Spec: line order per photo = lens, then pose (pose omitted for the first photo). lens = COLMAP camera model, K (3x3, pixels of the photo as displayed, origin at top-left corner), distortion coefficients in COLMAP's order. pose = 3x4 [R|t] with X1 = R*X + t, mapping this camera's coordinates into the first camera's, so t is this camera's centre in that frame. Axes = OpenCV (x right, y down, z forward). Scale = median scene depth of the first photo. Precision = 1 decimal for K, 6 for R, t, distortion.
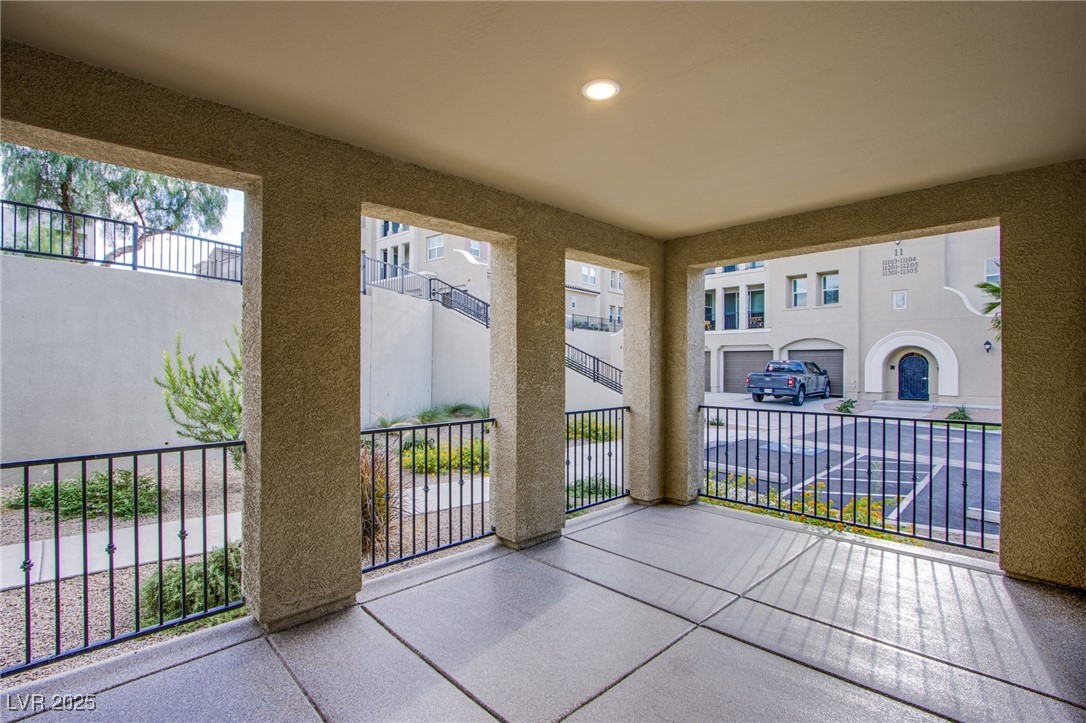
lens RADIAL K [[503.2, 0, 532.1], [0, 503.2, 368.2], [0, 0, 1]] dist [-0.002159, -0.000642]
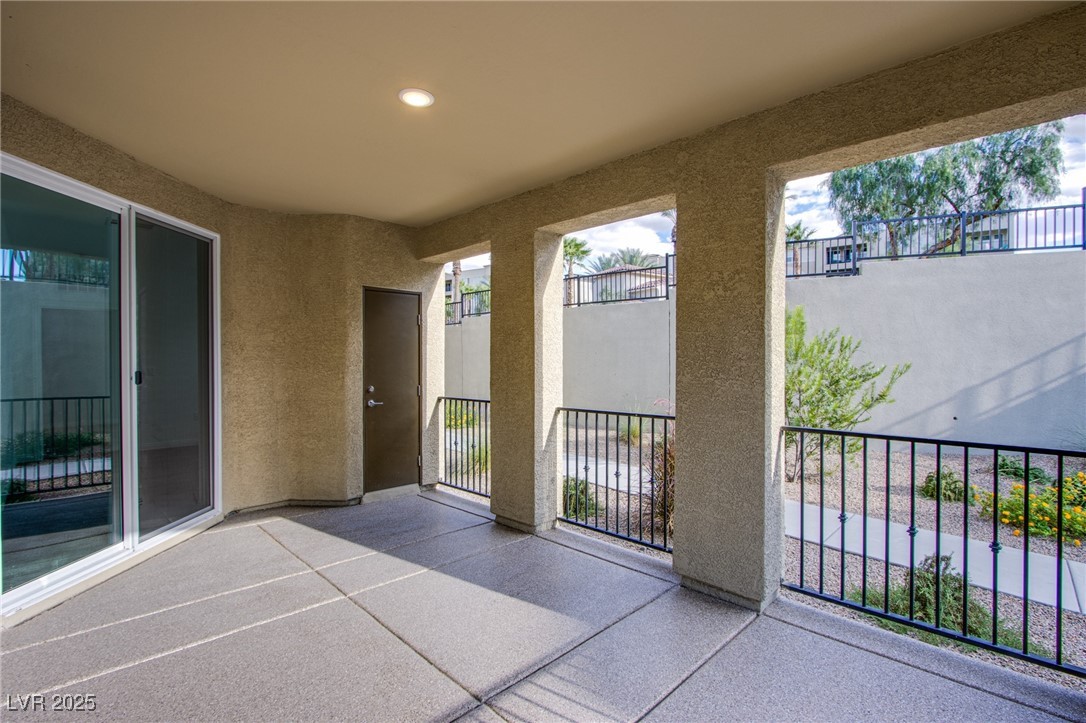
lens RADIAL K [[503.2, 0, 532.1], [0, 503.2, 361.1], [0, 0, 1]] dist [-0.002159, -0.000642]
pose [[0.034088, 0.002638, -0.999415, 0.767933], [-0.004382, 0.999987, 0.002490, 0.007129], [0.999409, 0.004294, 0.034099, 0.748654]]
